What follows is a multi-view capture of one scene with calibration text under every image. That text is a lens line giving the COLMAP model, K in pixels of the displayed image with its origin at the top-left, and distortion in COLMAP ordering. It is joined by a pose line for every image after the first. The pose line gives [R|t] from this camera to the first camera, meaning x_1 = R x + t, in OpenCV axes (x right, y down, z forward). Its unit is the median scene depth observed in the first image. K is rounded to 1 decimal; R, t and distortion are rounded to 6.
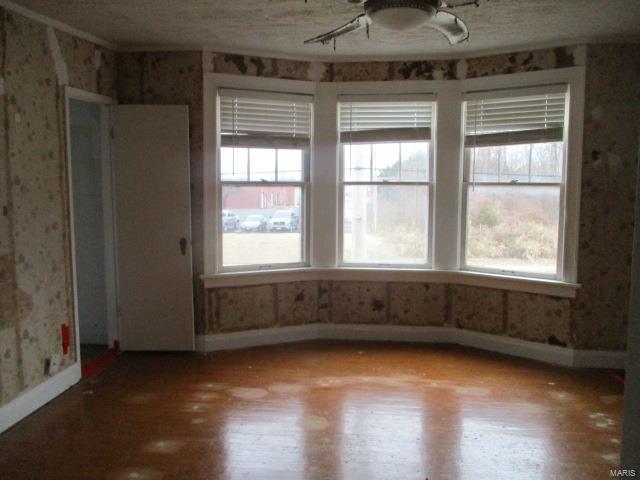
lens RADIAL K [[542.9, 0, 320.4], [0, 542.9, 241.8], [0, 0, 1]] dist [-0.011994, -0.025678]
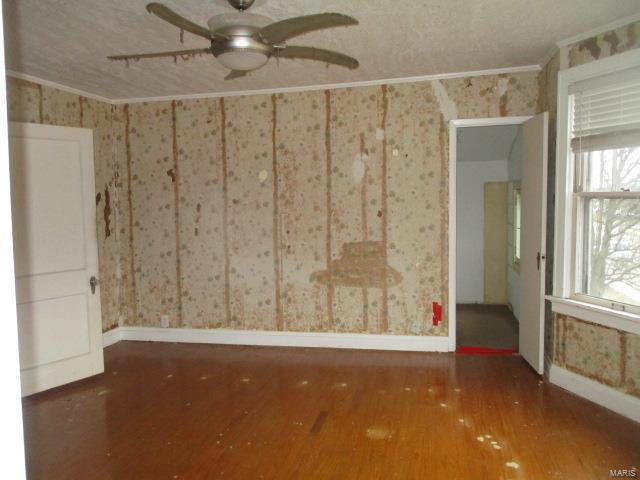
lens RADIAL K [[542.9, 0, 320.7], [0, 542.9, 239.1], [0, 0, 1]] dist [-0.011994, -0.025678]
pose [[-0.110186, 0.075564, -0.991034, 0.739301], [-0.097430, 0.991482, 0.086430, -0.075959], [0.989124, 0.106080, -0.101885, 0.729286]]
